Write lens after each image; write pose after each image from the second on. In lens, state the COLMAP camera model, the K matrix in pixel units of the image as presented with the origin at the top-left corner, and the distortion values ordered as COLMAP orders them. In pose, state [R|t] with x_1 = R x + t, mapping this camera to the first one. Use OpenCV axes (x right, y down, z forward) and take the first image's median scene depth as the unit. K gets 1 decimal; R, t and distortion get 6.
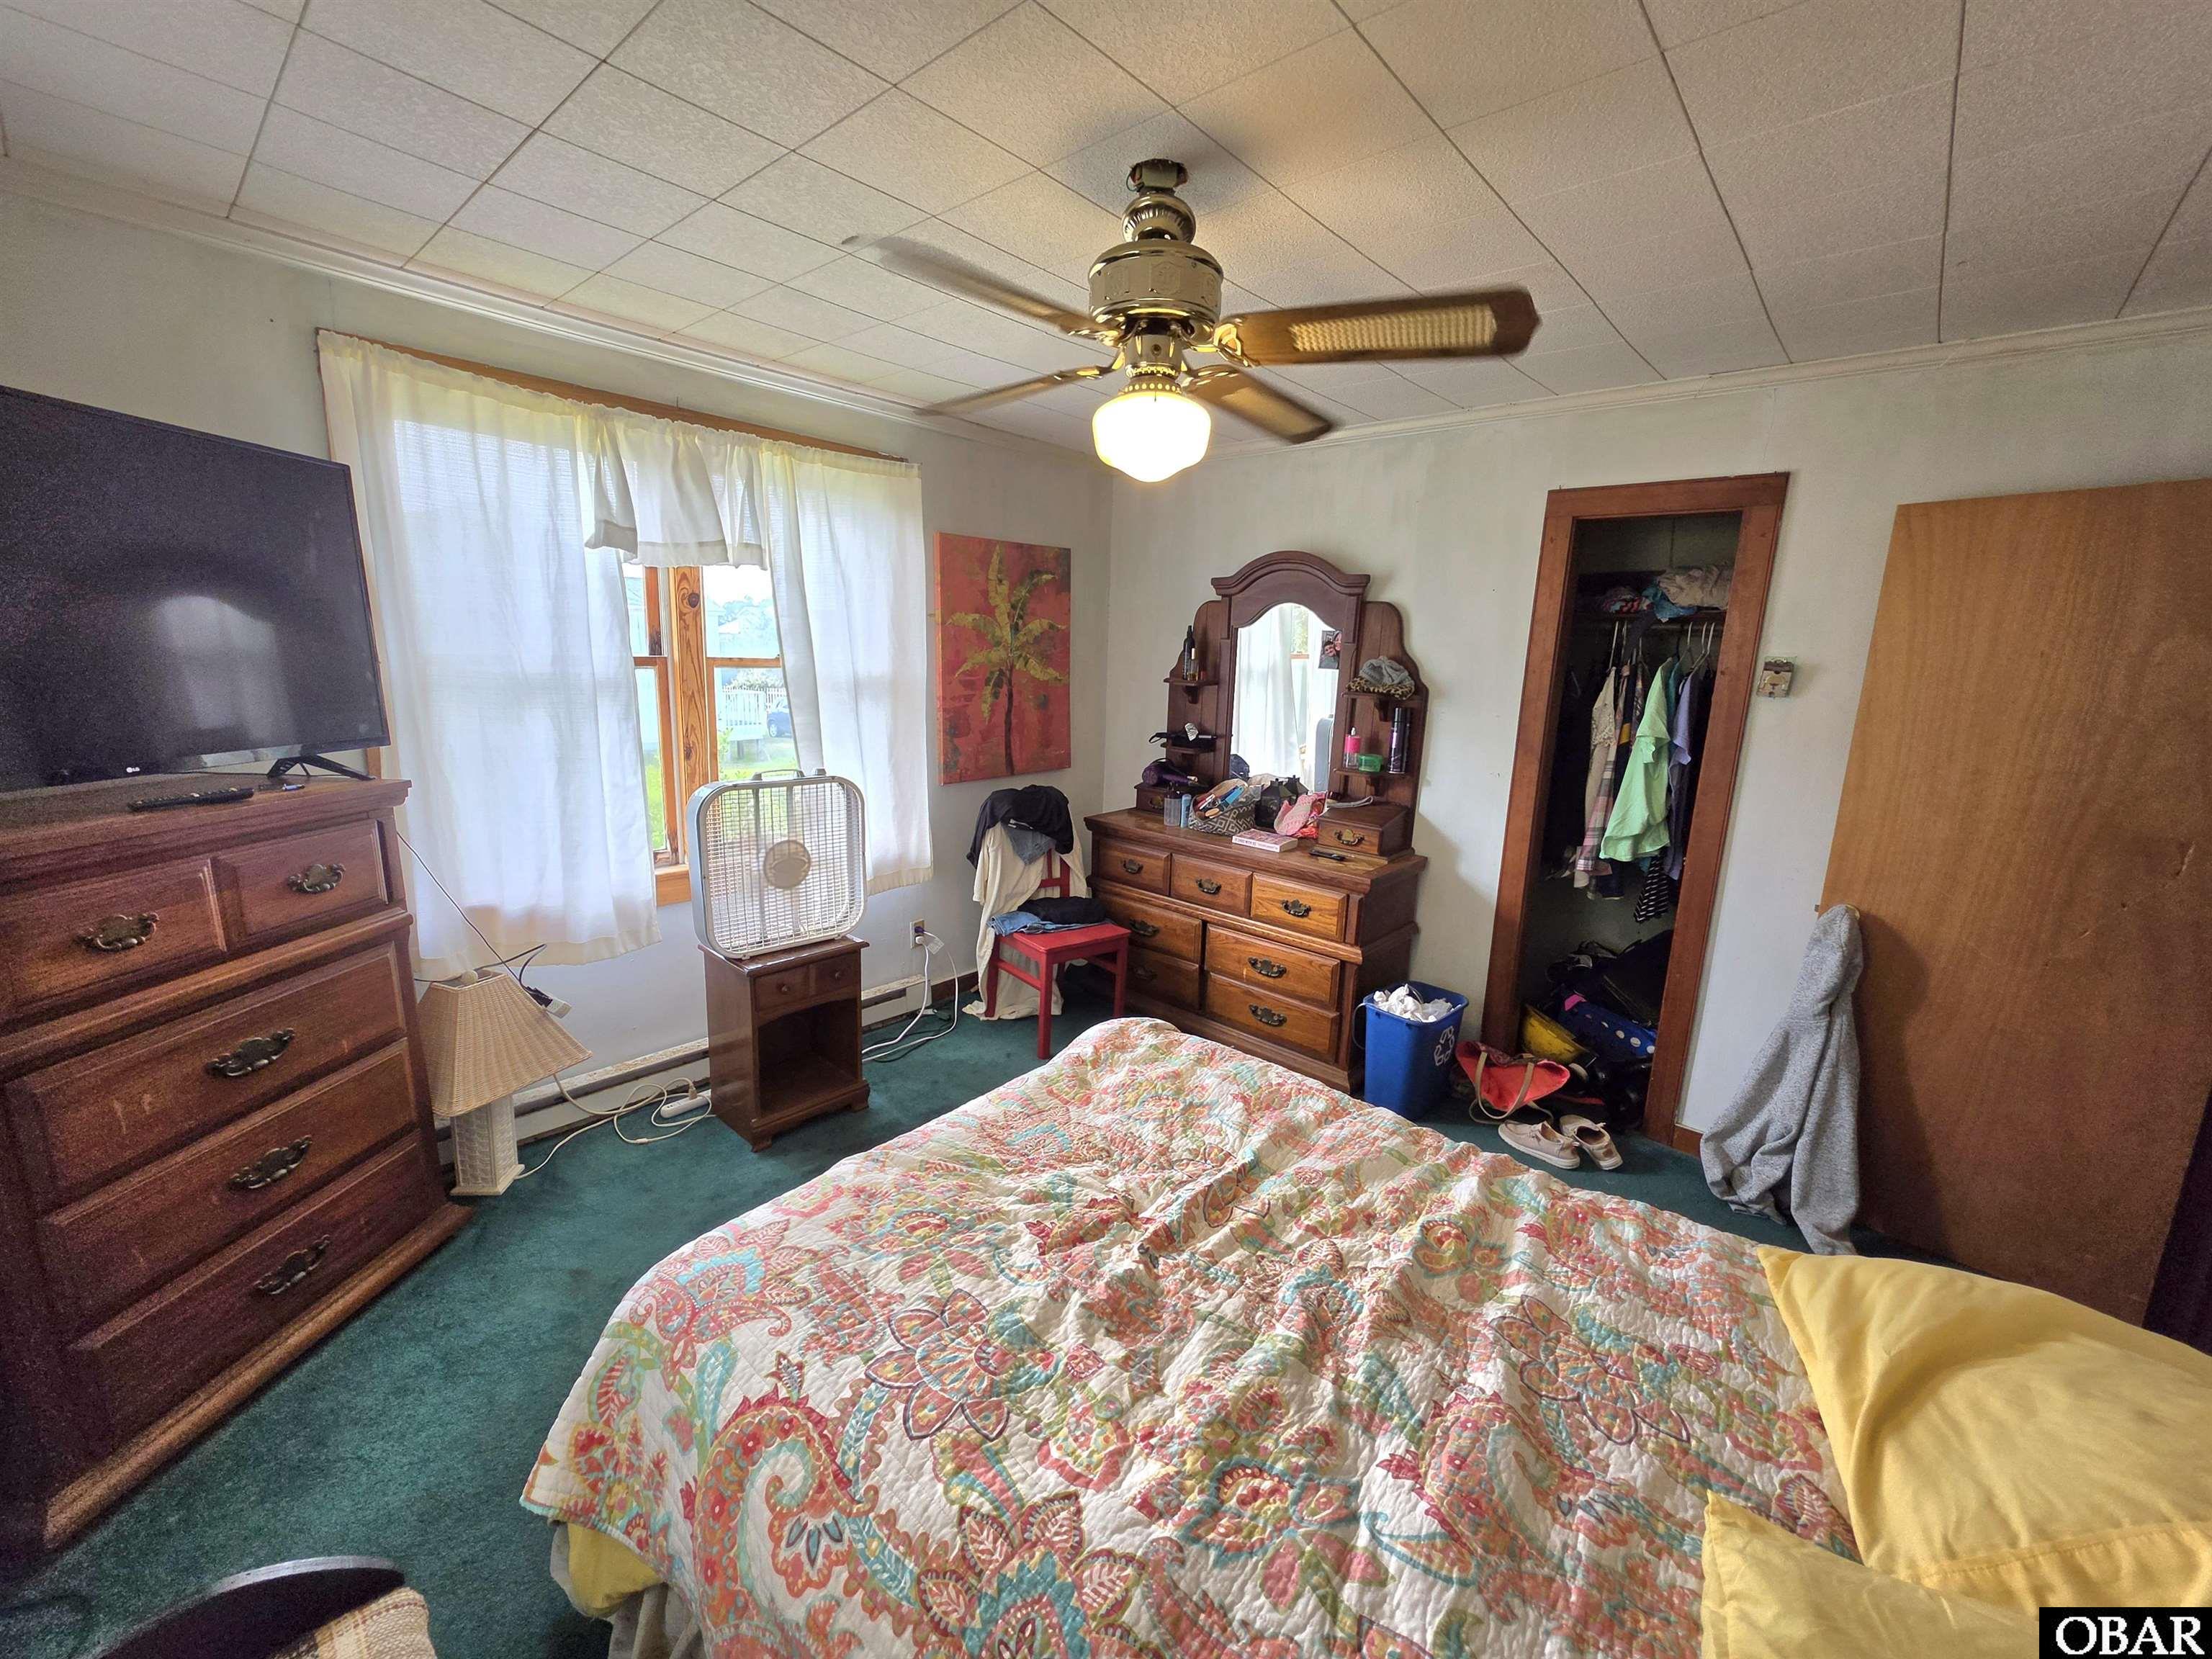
lens RADIAL K [[891.9, 0, 1111.8], [0, 891.9, 827.4], [0, 0, 1]] dist [-0.003760, 0.000063]
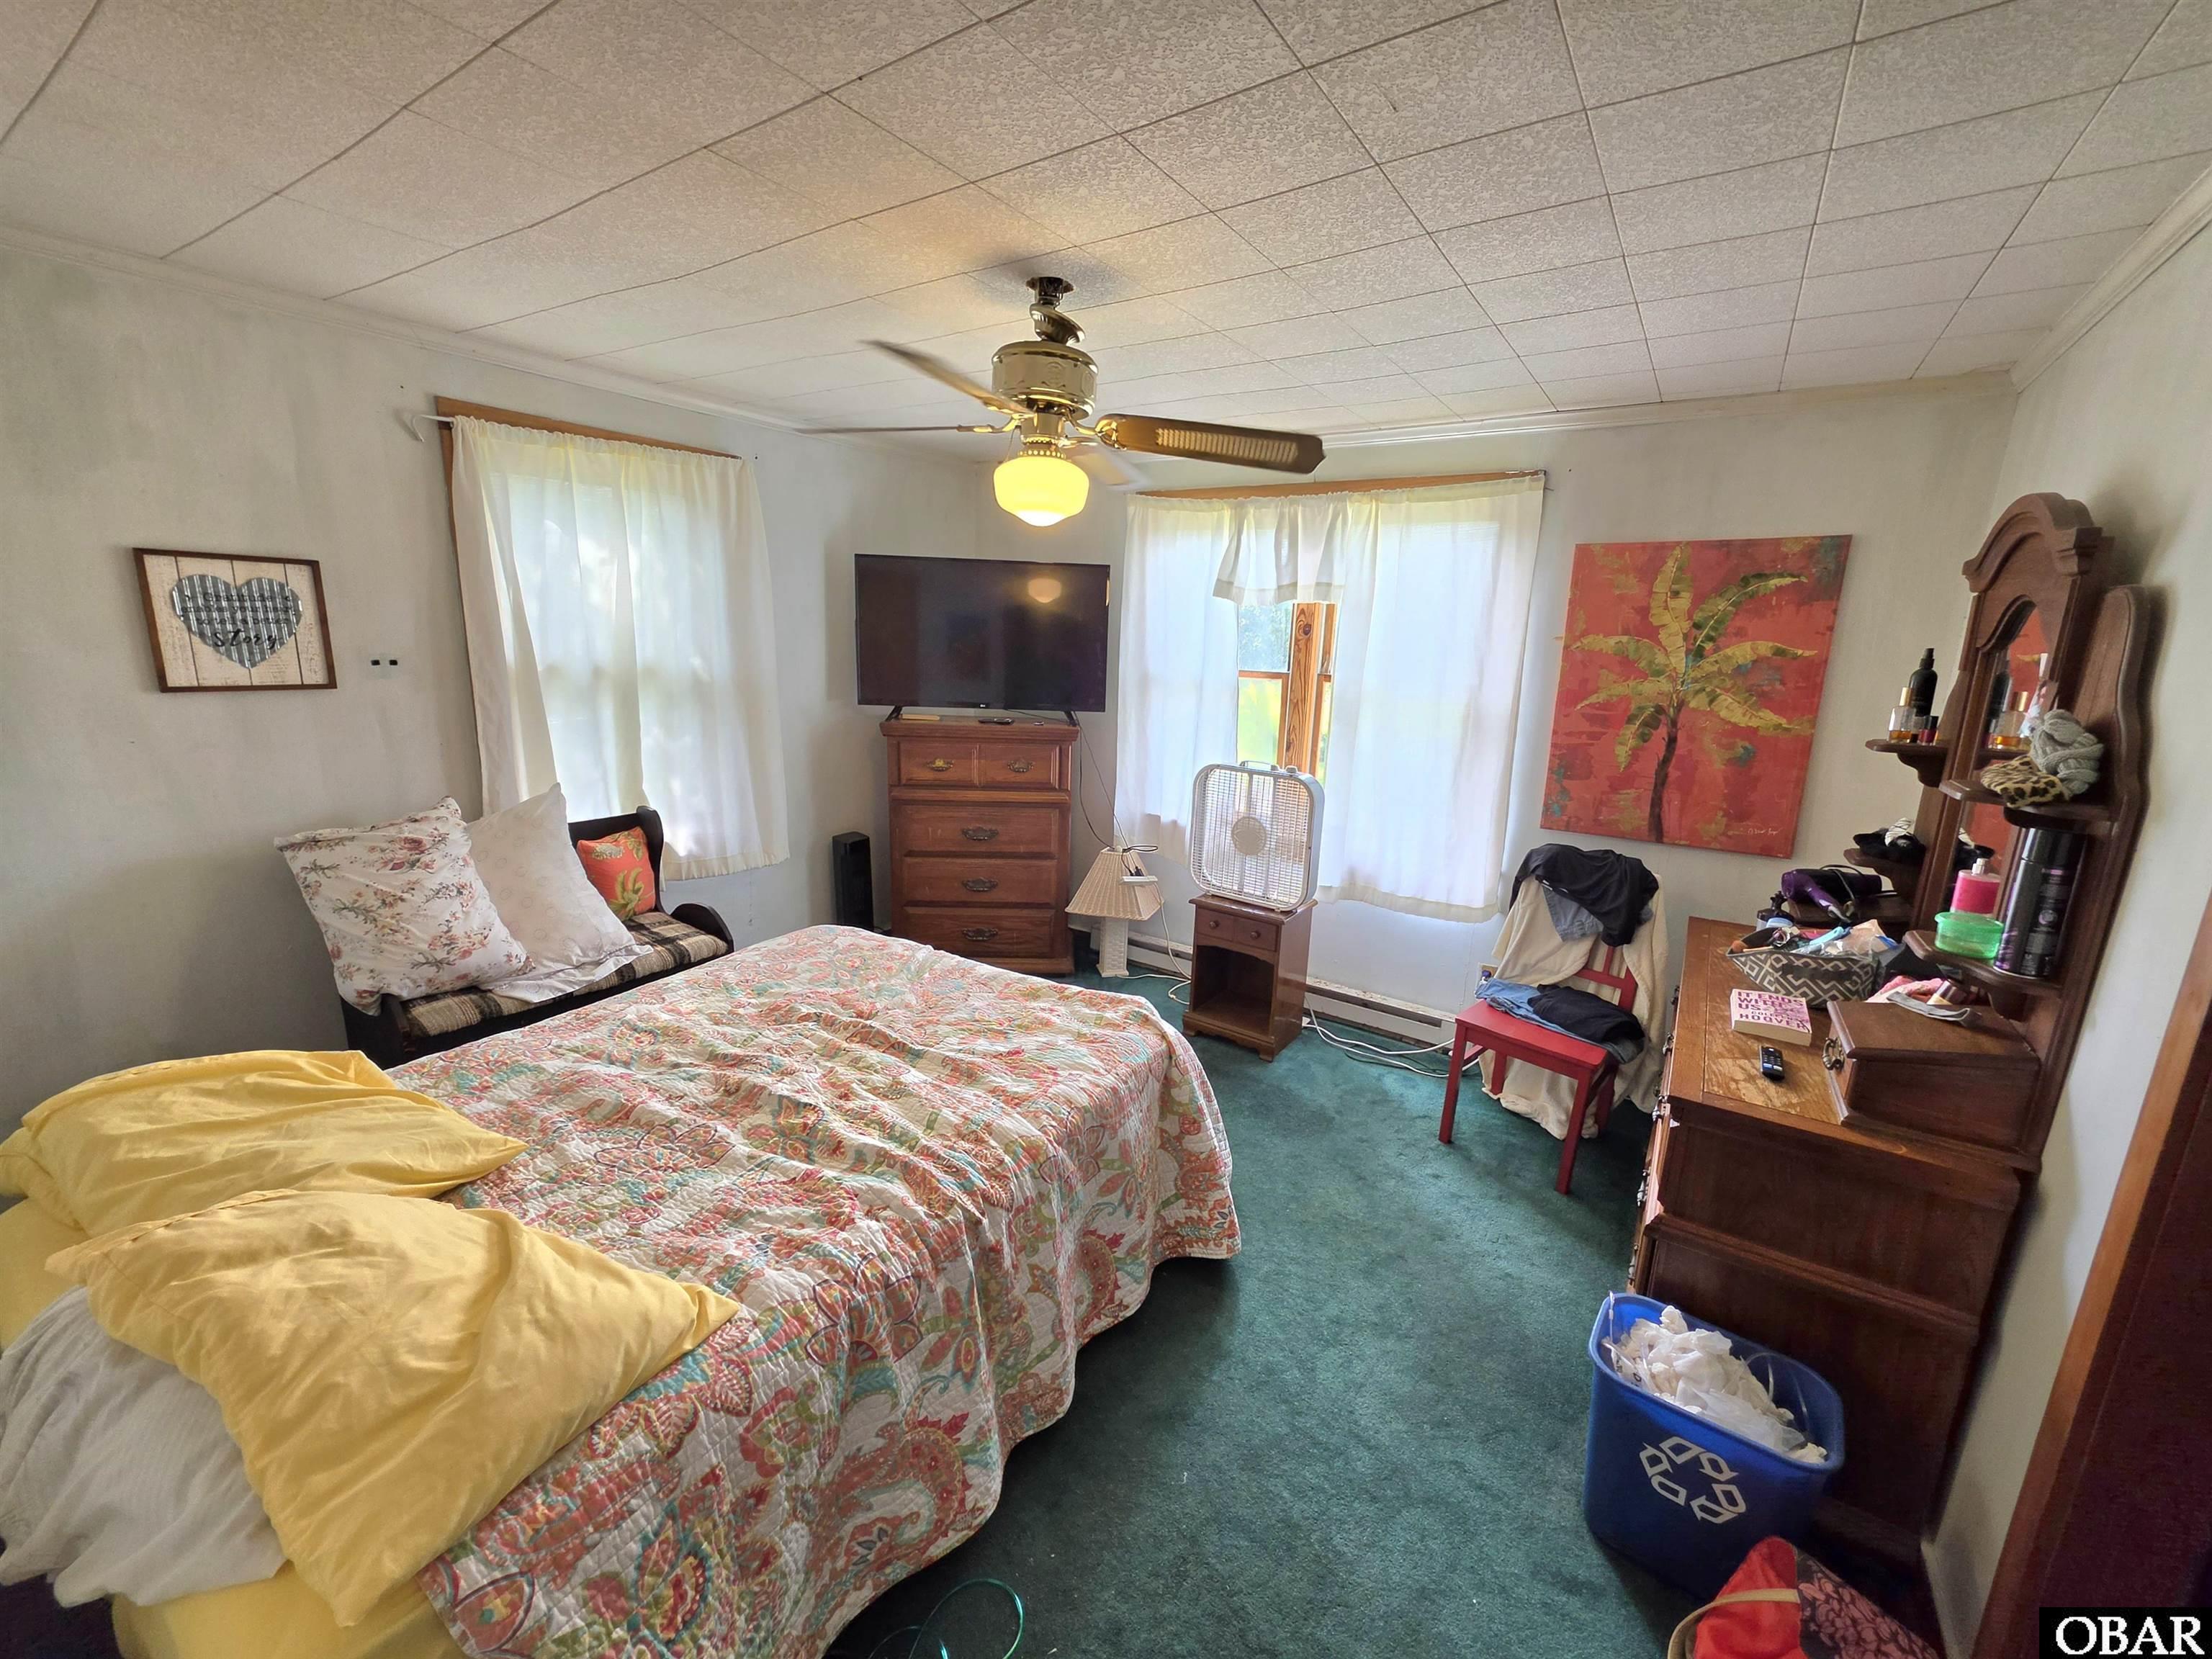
lens RADIAL K [[891.9, 0, 1111.0], [0, 891.9, 826.4], [0, 0, 1]] dist [-0.003760, 0.000063]
pose [[0.130009, 0.185572, -0.973992, 0.695313], [-0.225507, 0.962119, 0.153209, -0.100348], [0.965528, 0.199724, 0.166932, 0.493818]]
